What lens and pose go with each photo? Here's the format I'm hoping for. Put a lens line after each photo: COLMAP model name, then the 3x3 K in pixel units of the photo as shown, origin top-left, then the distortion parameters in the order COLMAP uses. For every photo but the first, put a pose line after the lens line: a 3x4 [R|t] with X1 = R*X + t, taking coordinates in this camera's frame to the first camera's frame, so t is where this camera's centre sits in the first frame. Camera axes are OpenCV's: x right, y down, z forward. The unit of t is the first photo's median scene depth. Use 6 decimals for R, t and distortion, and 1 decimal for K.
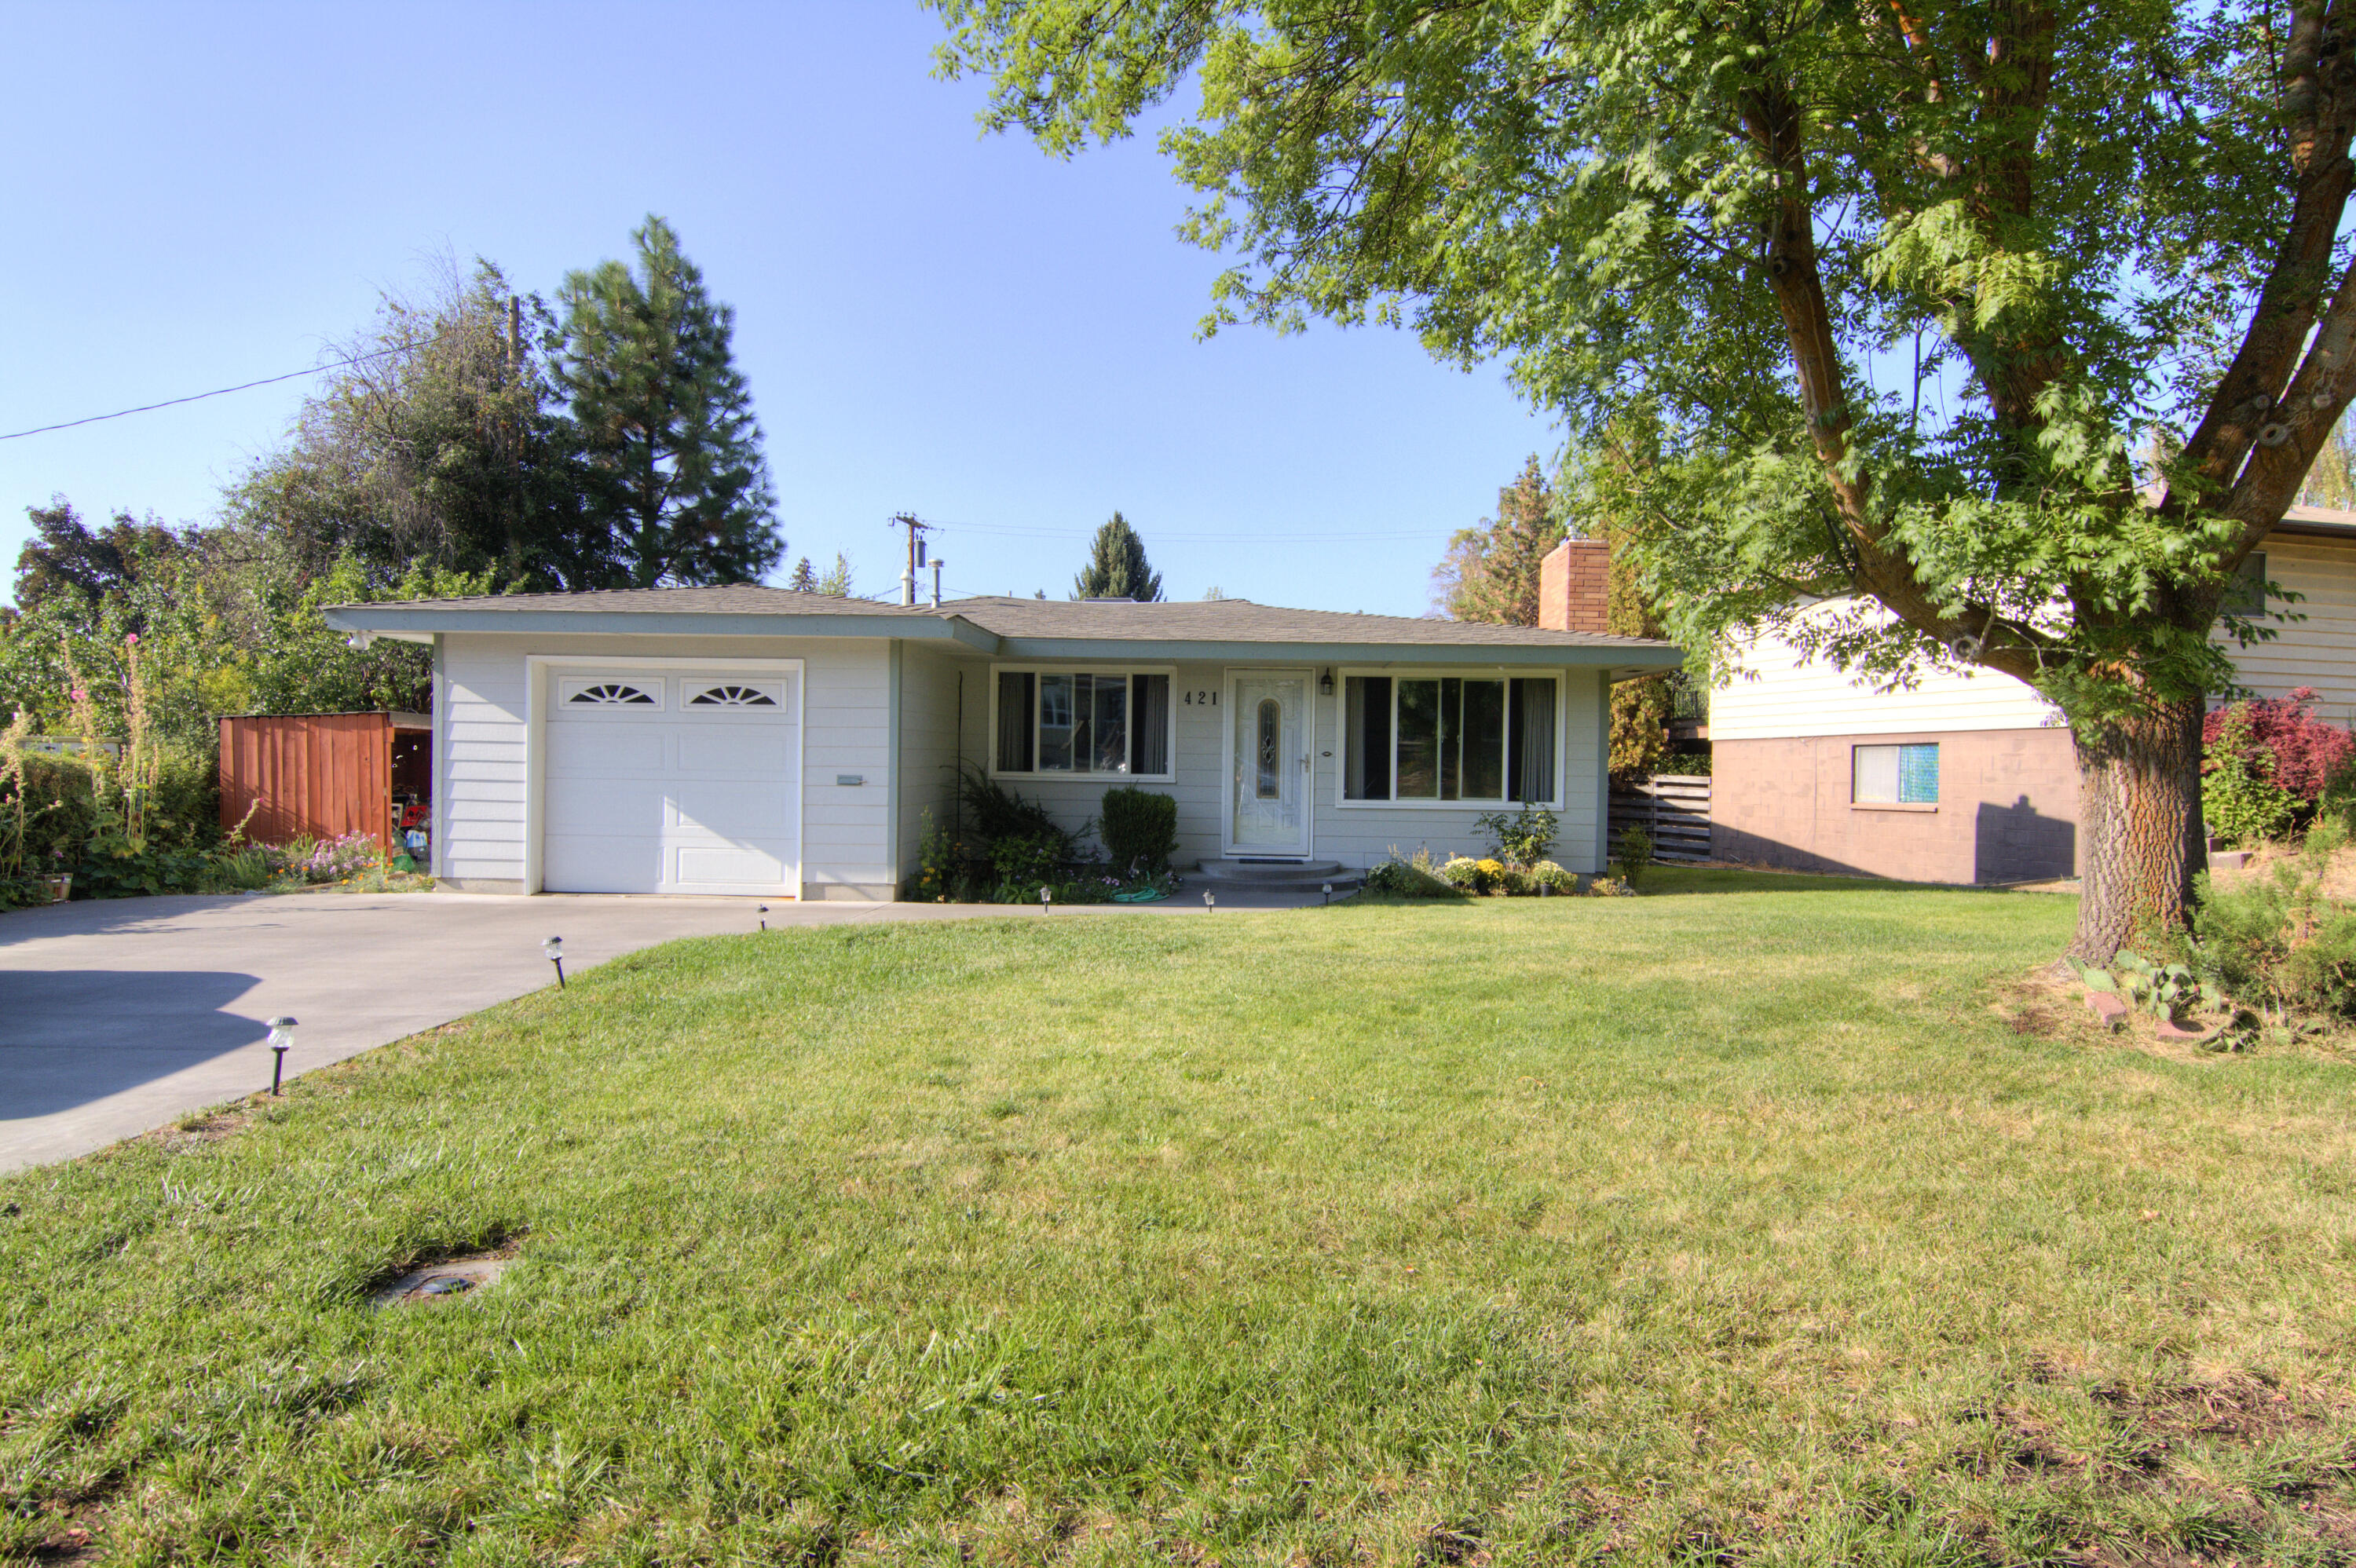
lens RADIAL K [[1408.8, 0, 1178.0], [0, 1408.8, 784.0], [0, 0, 1]] dist [-0.010624, -0.001399]
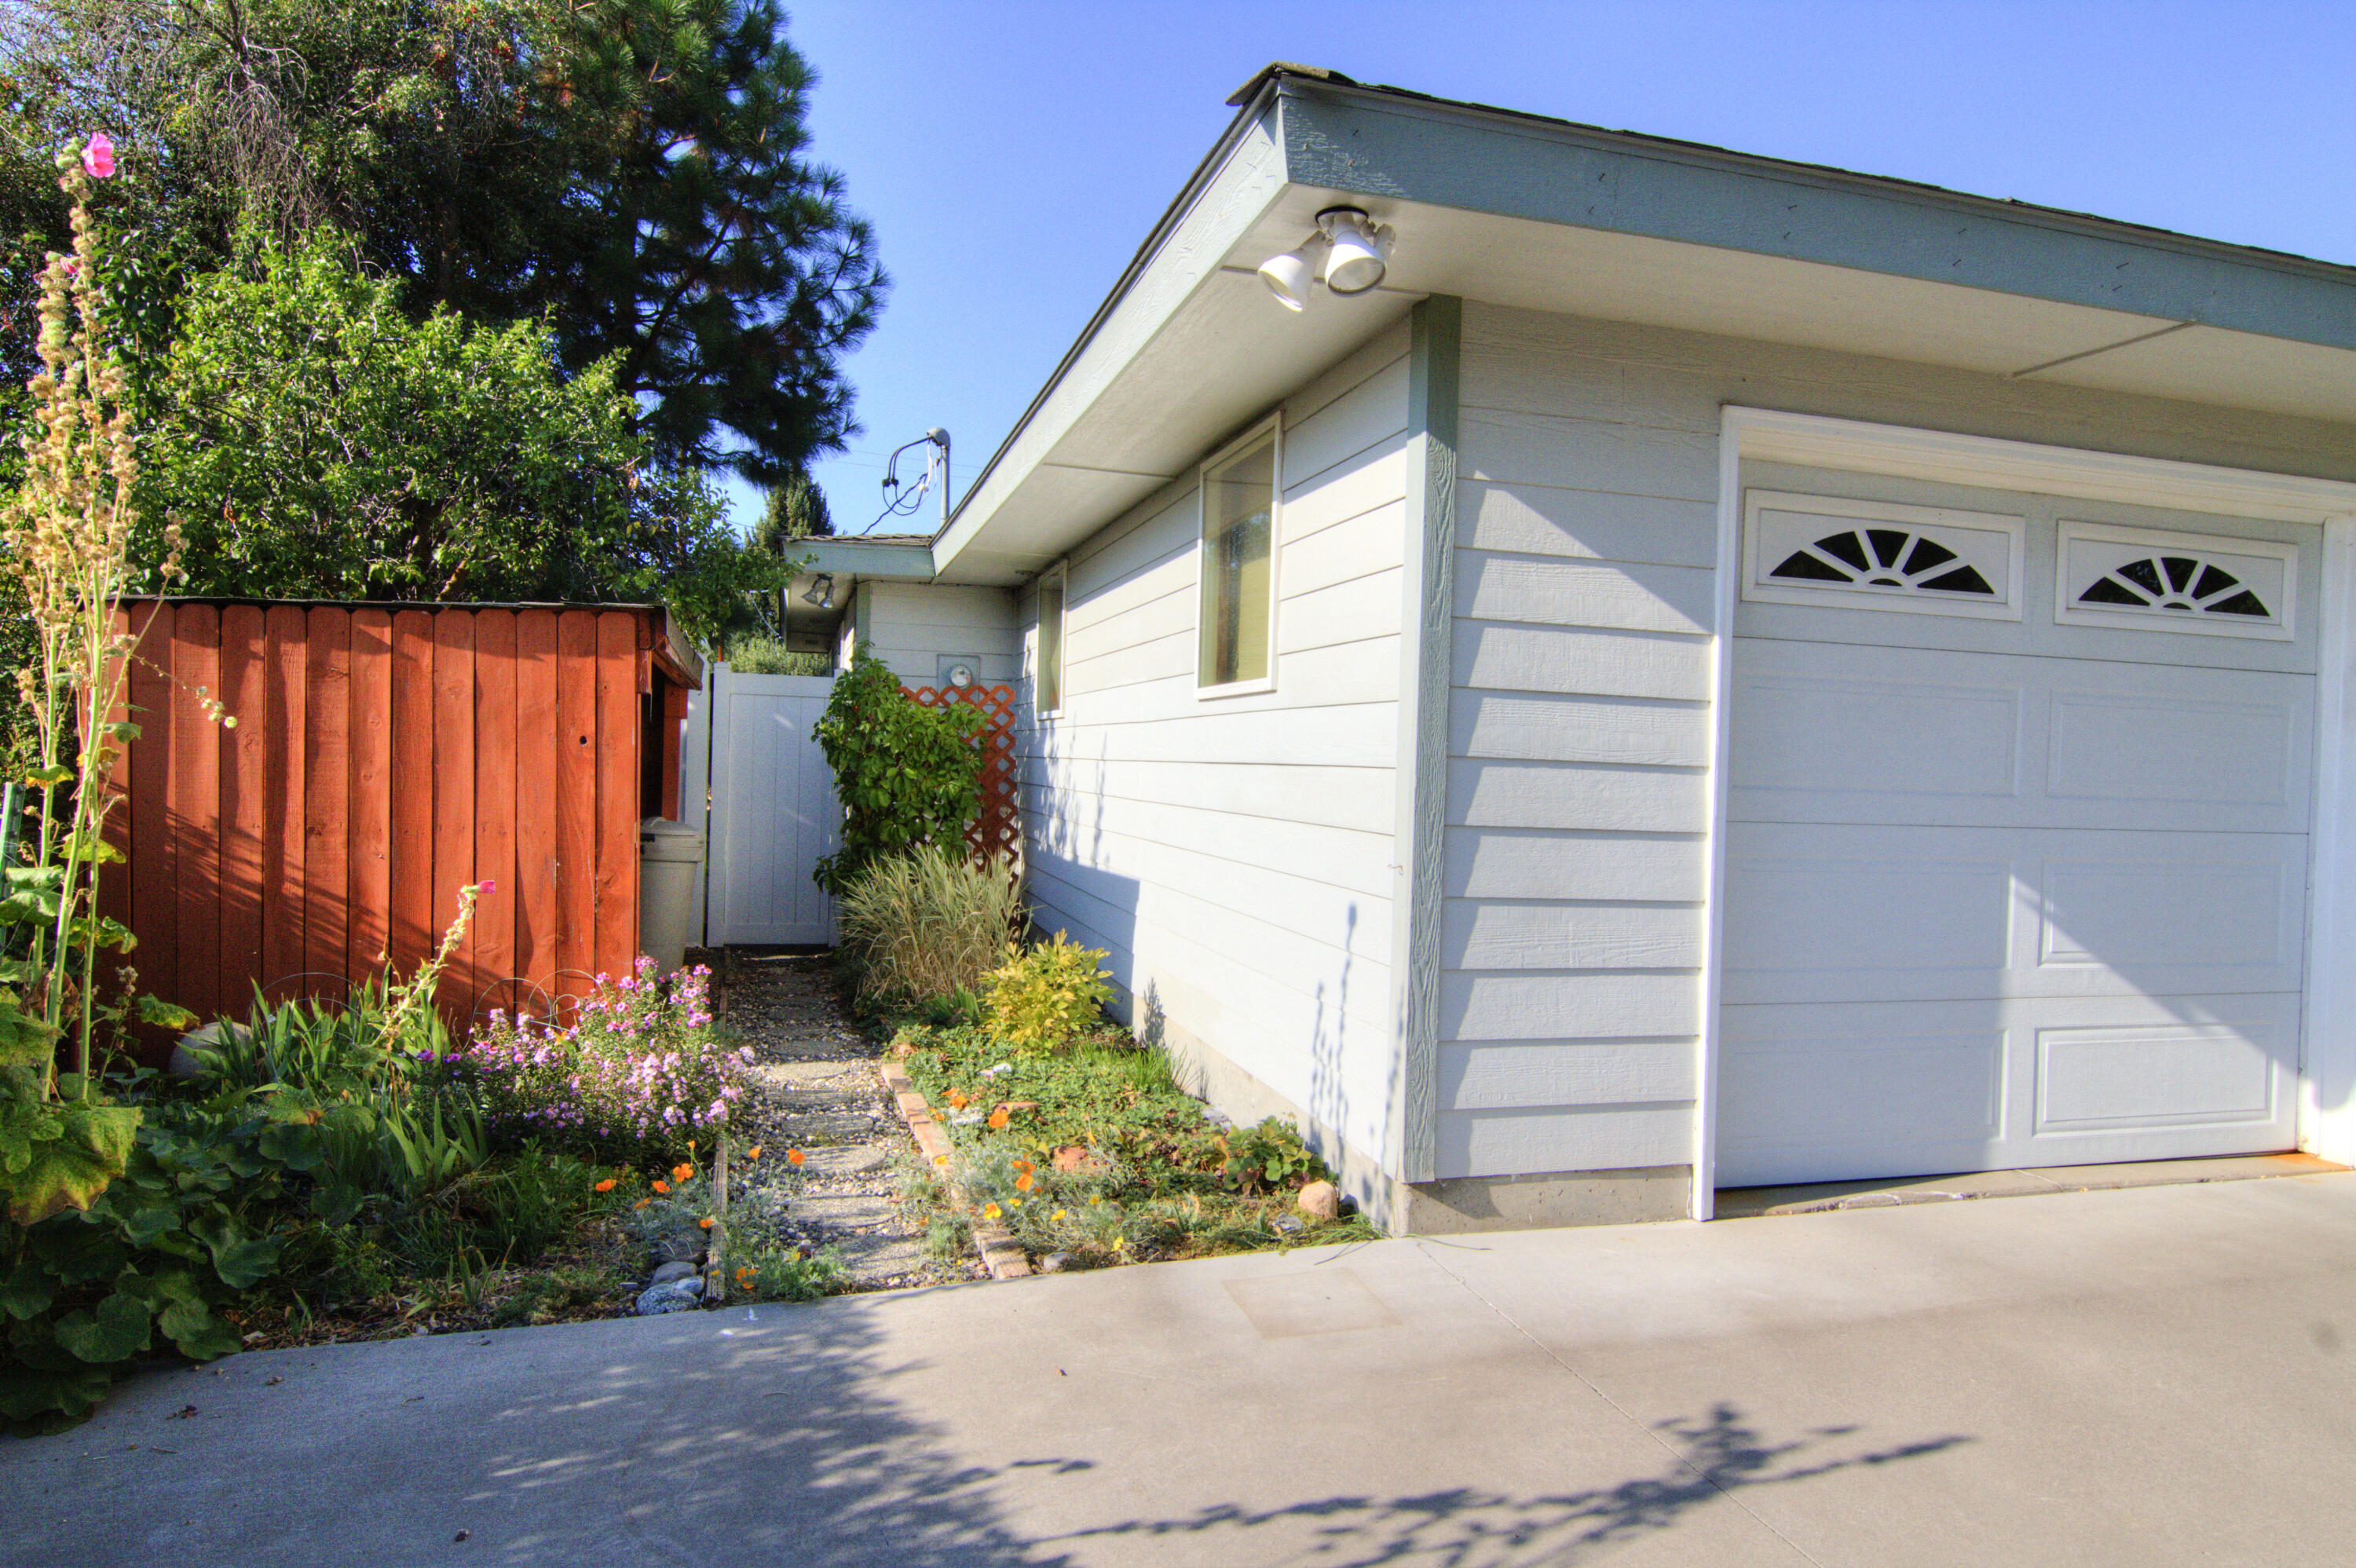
lens RADIAL K [[1408.8, 0, 1178.0], [0, 1408.8, 784.0], [0, 0, 1]] dist [-0.010624, -0.001399]
pose [[0.951078, 0.008848, 0.308825, -0.653217], [-0.011723, 0.999903, 0.007455, -0.013342], [-0.308729, -0.010710, 0.951090, 0.746037]]
